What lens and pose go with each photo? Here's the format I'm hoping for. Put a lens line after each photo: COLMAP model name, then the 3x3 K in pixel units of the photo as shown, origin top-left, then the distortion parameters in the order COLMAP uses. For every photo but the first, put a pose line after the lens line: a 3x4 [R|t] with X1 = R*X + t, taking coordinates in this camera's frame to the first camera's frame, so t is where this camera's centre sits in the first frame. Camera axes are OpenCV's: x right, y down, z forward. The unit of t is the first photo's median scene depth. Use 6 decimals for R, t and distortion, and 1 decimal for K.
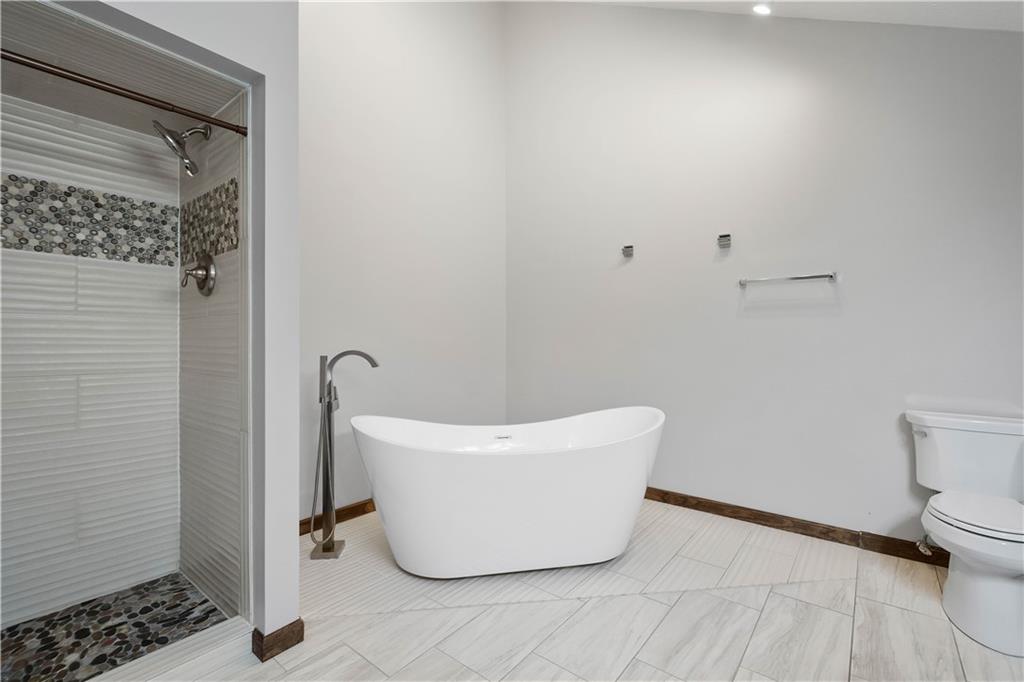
lens RADIAL K [[453.9, 0, 512.5], [0, 453.9, 345.6], [0, 0, 1]] dist [0.006044, -0.000522]
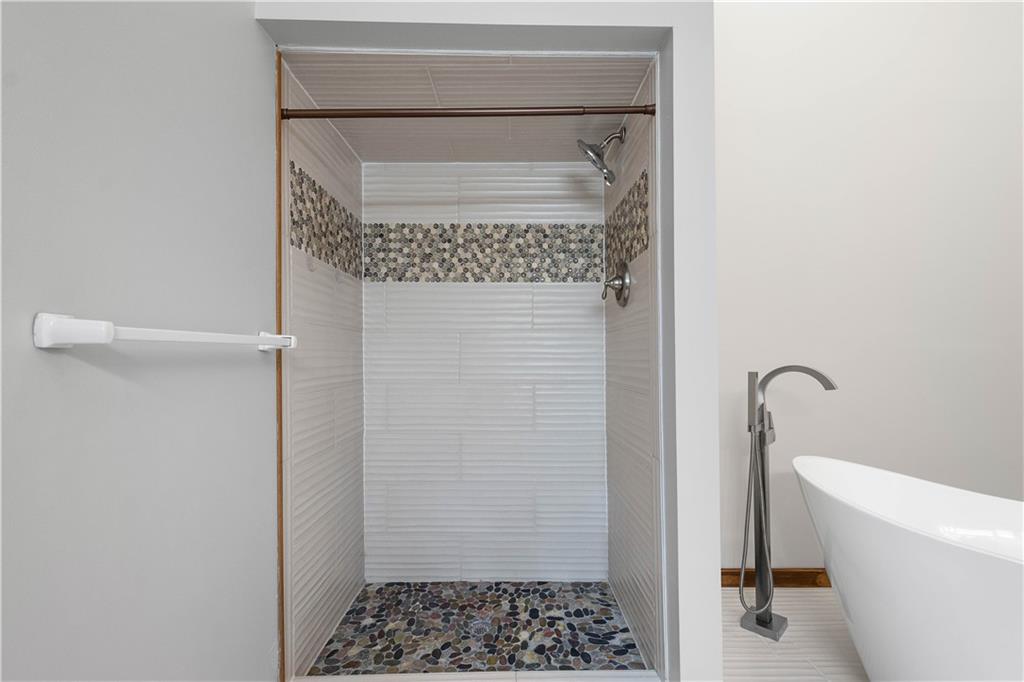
lens RADIAL K [[453.9, 0, 512.5], [0, 453.9, 345.6], [0, 0, 1]] dist [0.006044, -0.000522]
pose [[0.632287, -0.021508, -0.774436, -0.083757], [-0.002421, 0.999555, -0.029736, 0.001248], [0.774731, 0.020677, 0.631953, 0.219036]]
